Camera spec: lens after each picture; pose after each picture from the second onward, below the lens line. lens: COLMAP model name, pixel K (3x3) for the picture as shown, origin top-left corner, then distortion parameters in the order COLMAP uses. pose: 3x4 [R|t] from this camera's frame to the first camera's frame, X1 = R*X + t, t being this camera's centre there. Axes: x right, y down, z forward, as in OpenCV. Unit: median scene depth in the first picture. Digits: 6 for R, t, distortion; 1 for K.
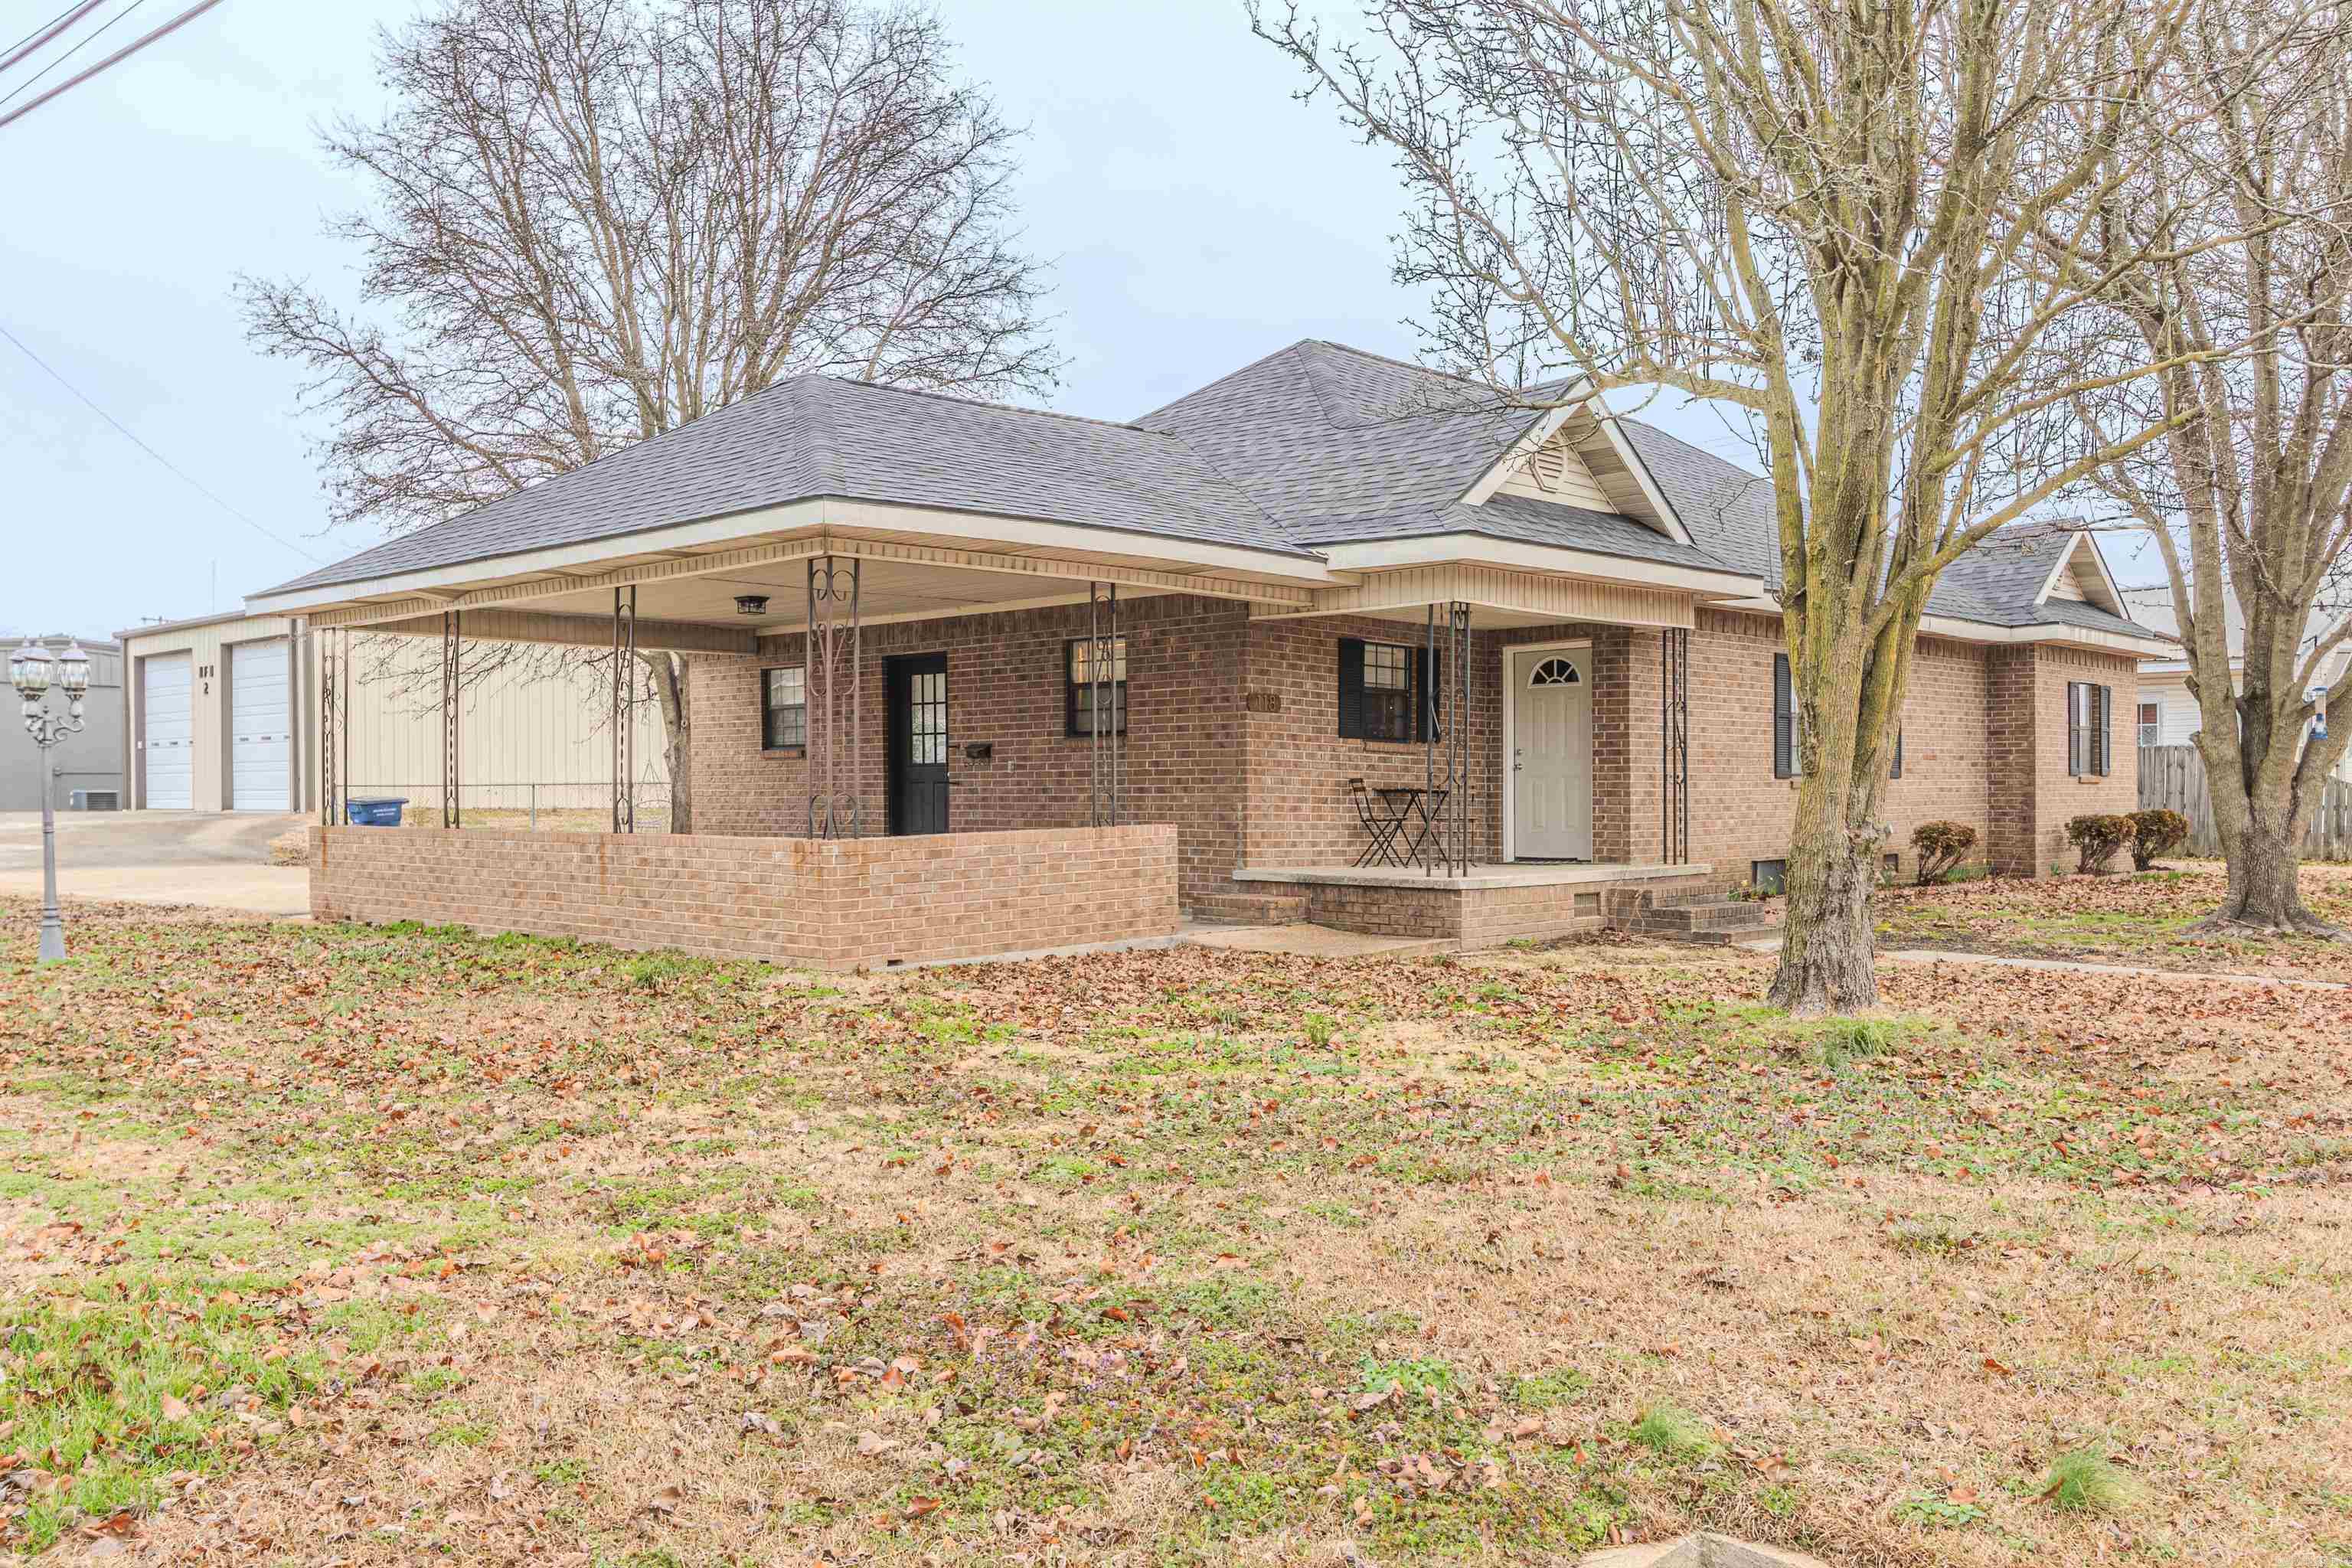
lens RADIAL K [[1949.9, 0, 1182.8], [0, 1949.9, 786.7], [0, 0, 1]] dist [-0.010262, 0.001879]
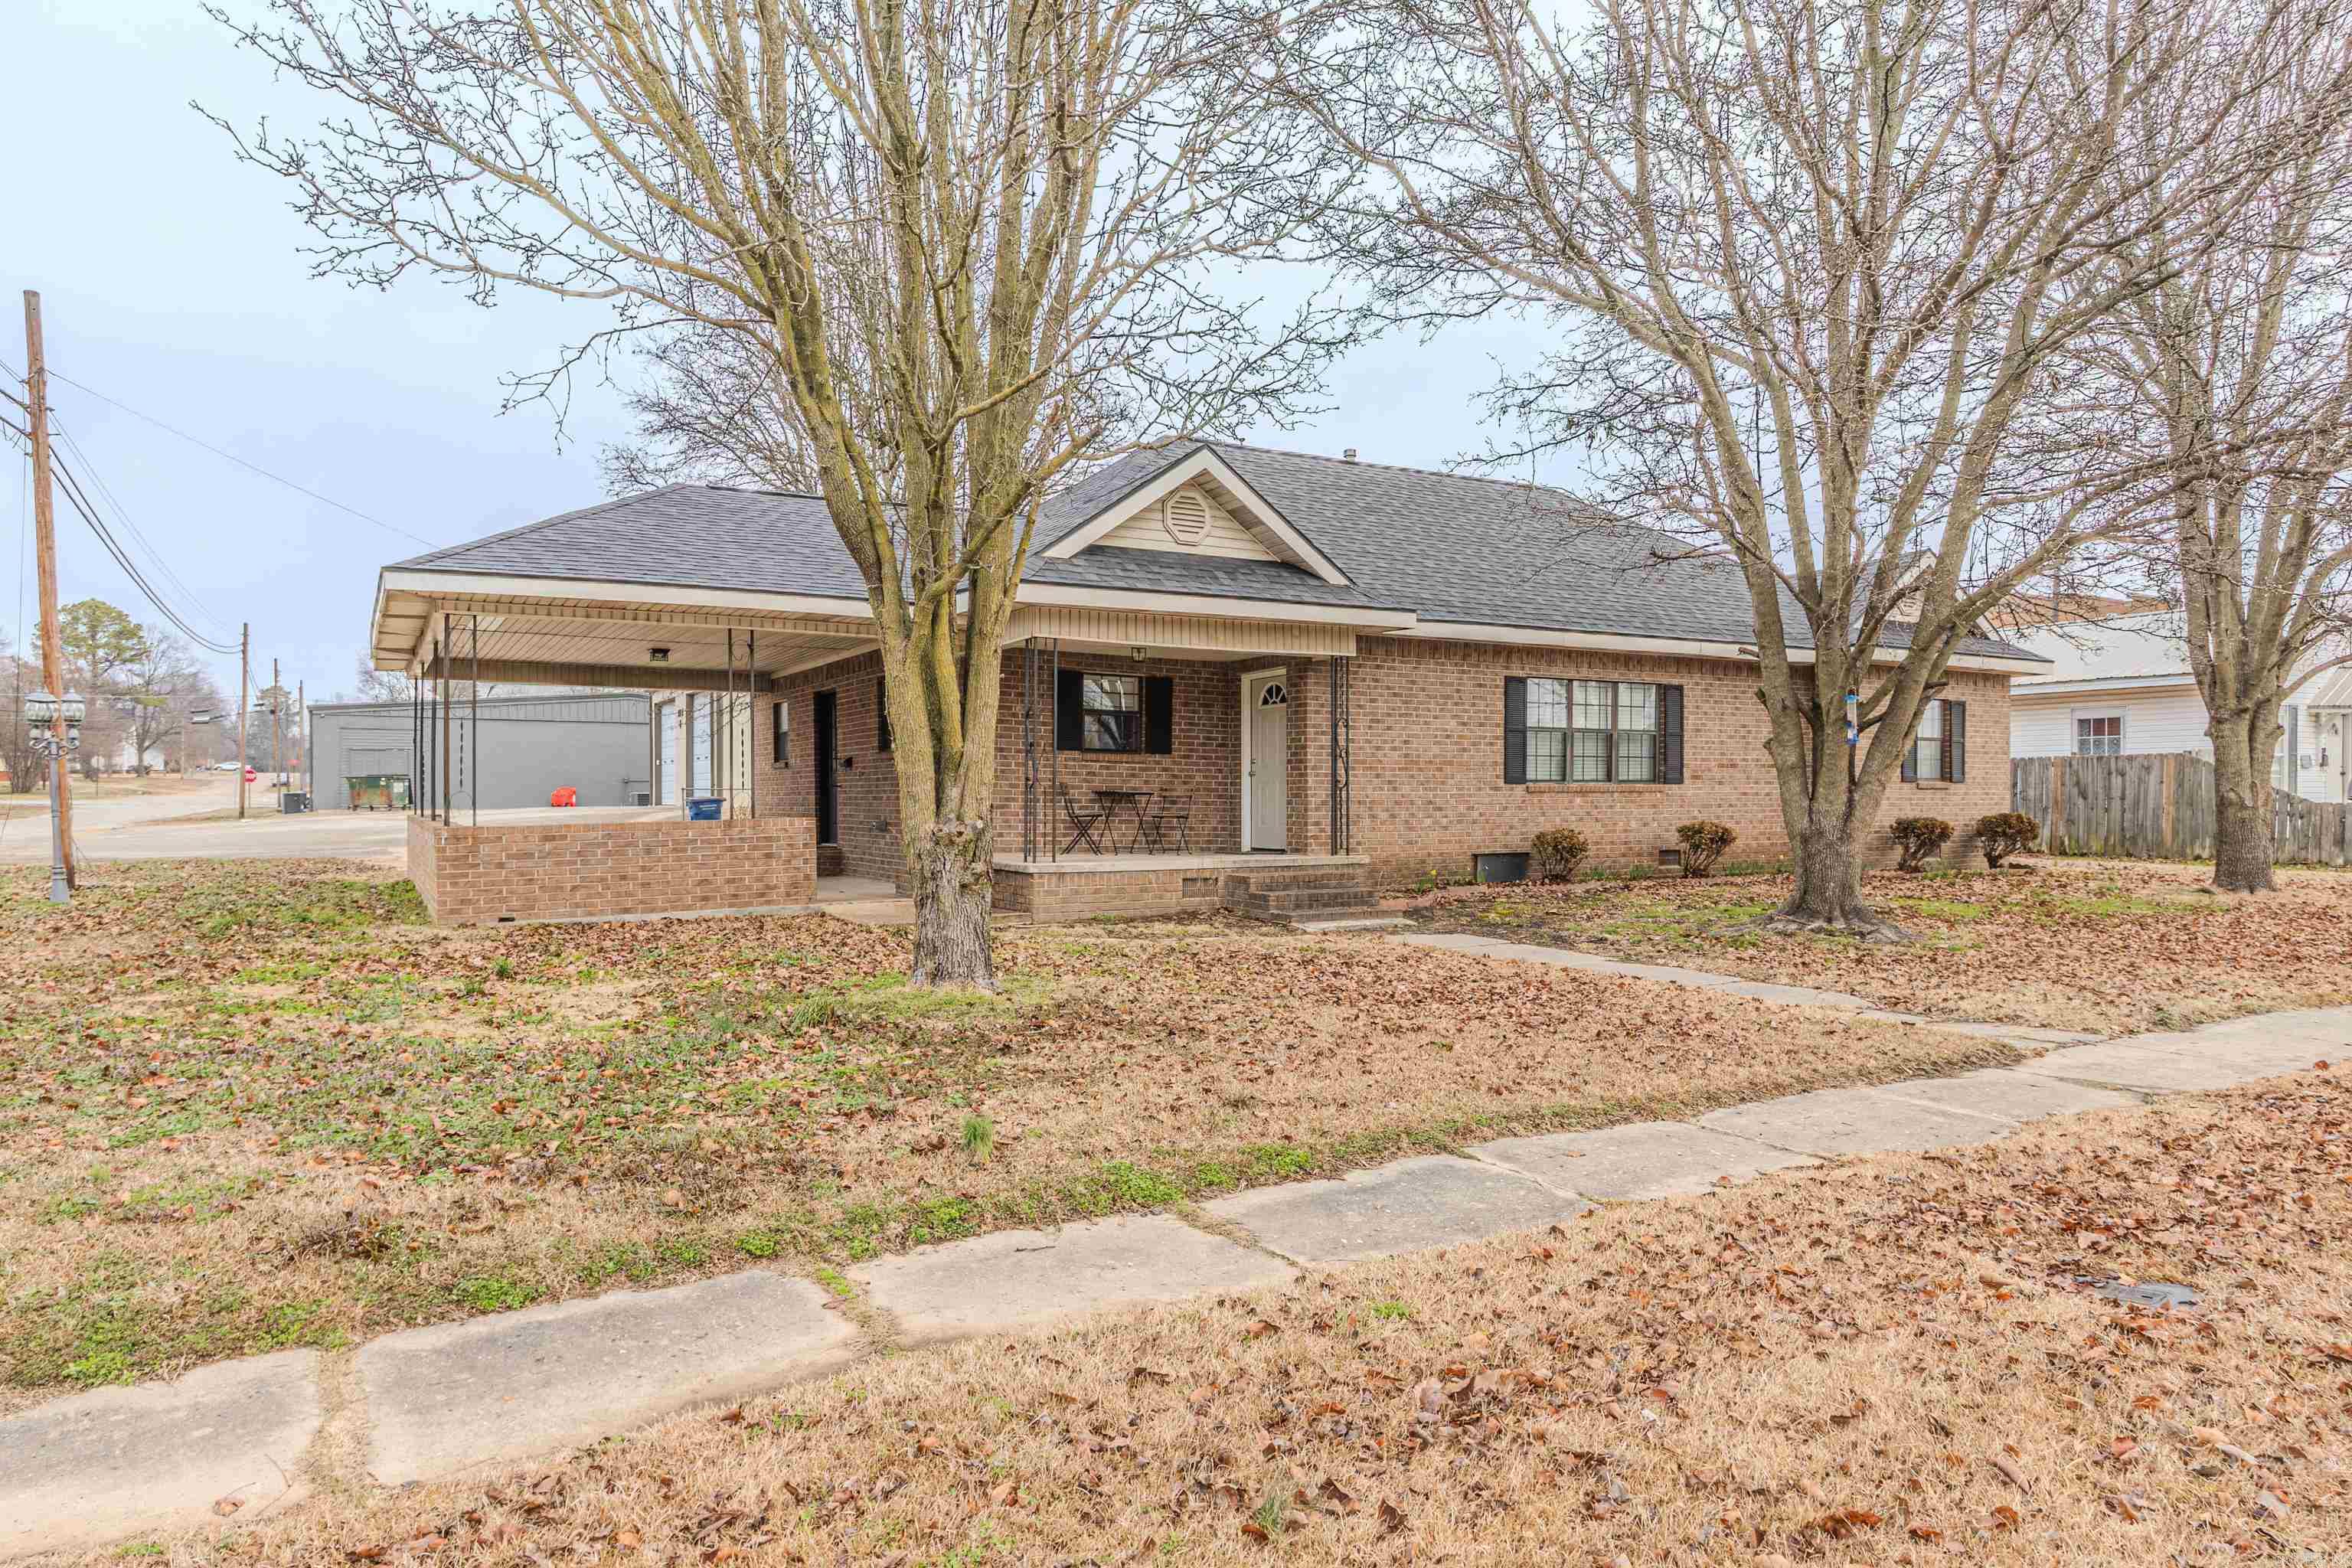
lens RADIAL K [[1416.0, 0, 1168.2], [0, 1416.0, 797.2], [0, 0, 1]] dist [0.000939, 0.000868]
pose [[0.961228, 0.003612, -0.275731, 0.390528], [-0.002834, 0.999991, 0.003220, 0.001985], [0.275740, -0.002314, 0.961229, 0.143830]]
